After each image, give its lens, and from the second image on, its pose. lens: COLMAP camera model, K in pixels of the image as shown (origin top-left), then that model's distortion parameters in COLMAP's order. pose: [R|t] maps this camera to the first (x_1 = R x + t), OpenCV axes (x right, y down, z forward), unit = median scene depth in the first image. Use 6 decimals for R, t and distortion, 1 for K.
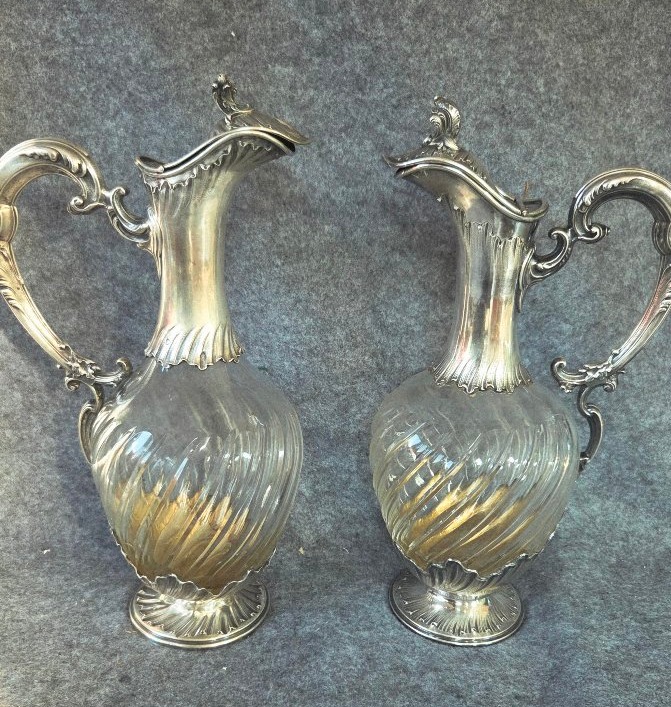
lens RADIAL K [[528.3, 0, 337.1], [0, 528.3, 379.9], [0, 0, 1]] dist [-0.001997, -0.007570]
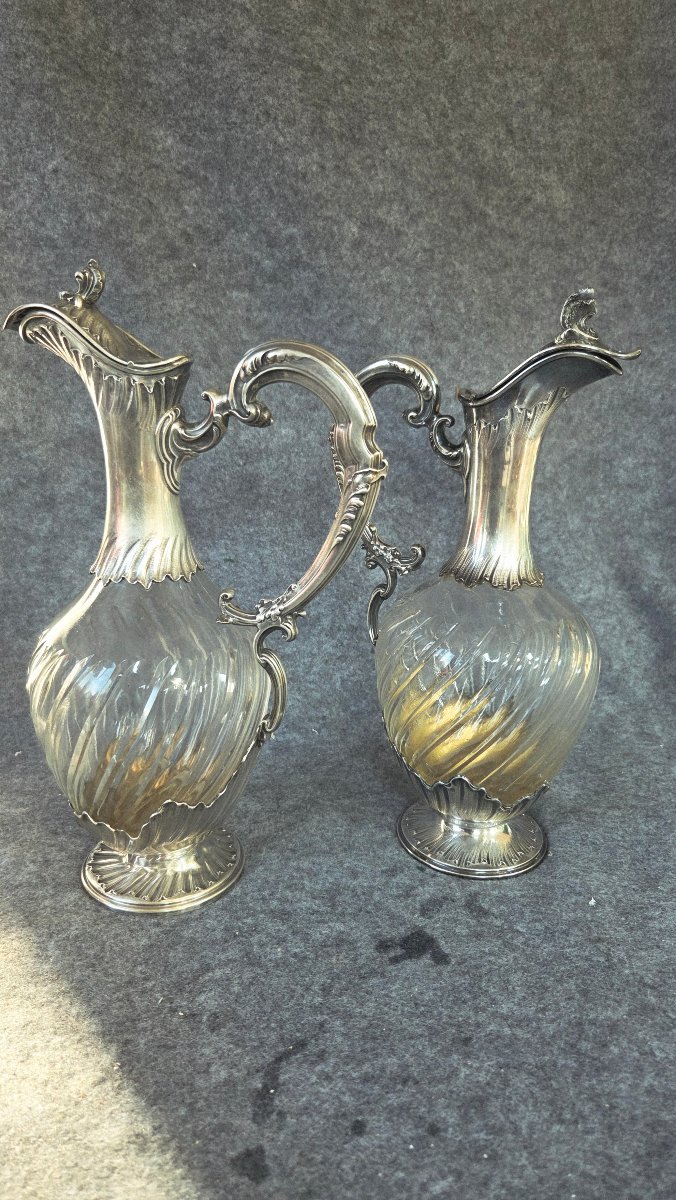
lens RADIAL K [[854.0, 0, 338.0], [0, 854.0, 600.0], [0, 0, 1]] dist [-0.042379, 0.000399]
pose [[0.999149, -0.027218, -0.030983, 0.147975], [0.028285, 0.999003, 0.034536, 0.010028], [0.030013, -0.035383, 0.998923, -0.842064]]
